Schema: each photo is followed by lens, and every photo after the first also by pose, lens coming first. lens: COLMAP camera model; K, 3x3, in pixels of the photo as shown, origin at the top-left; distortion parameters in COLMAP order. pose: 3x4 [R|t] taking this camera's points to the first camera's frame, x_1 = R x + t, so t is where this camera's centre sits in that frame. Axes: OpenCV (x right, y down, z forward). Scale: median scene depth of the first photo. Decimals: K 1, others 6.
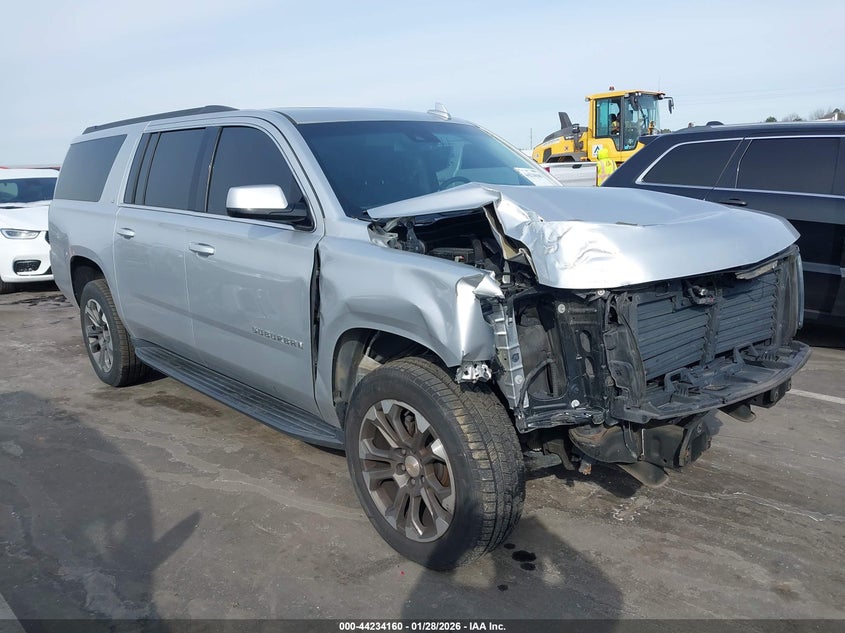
lens RADIAL K [[670.5, 0, 422.5], [0, 670.5, 316.5], [0, 0, 1]] dist [0.002969, -0.004299]
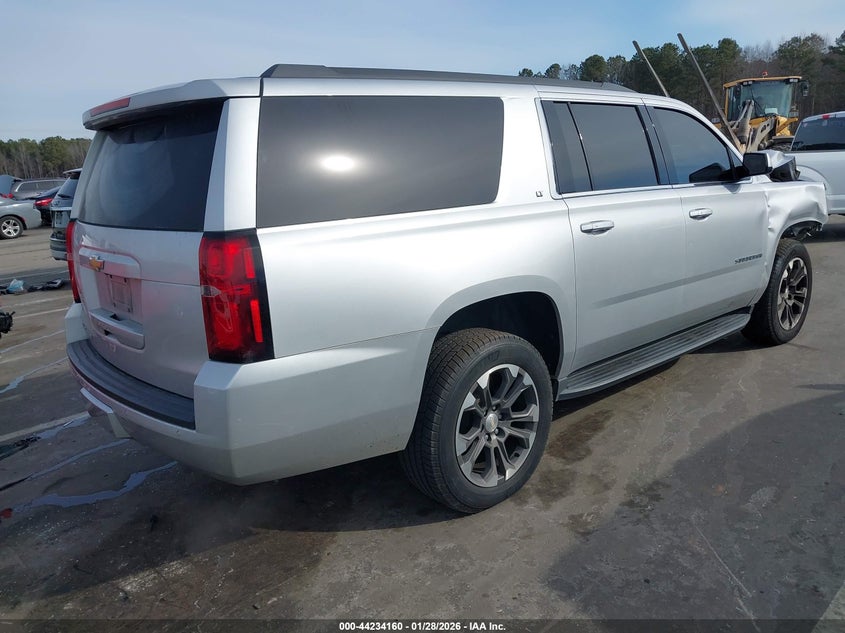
lens RADIAL K [[670.5, 0, 422.5], [0, 670.5, 316.5], [0, 0, 1]] dist [0.002969, -0.004299]
pose [[0.047277, -0.208595, 0.976859, -1.194039], [0.286454, 0.939708, 0.186798, -0.222984], [-0.956927, 0.270994, 0.104180, 1.107815]]
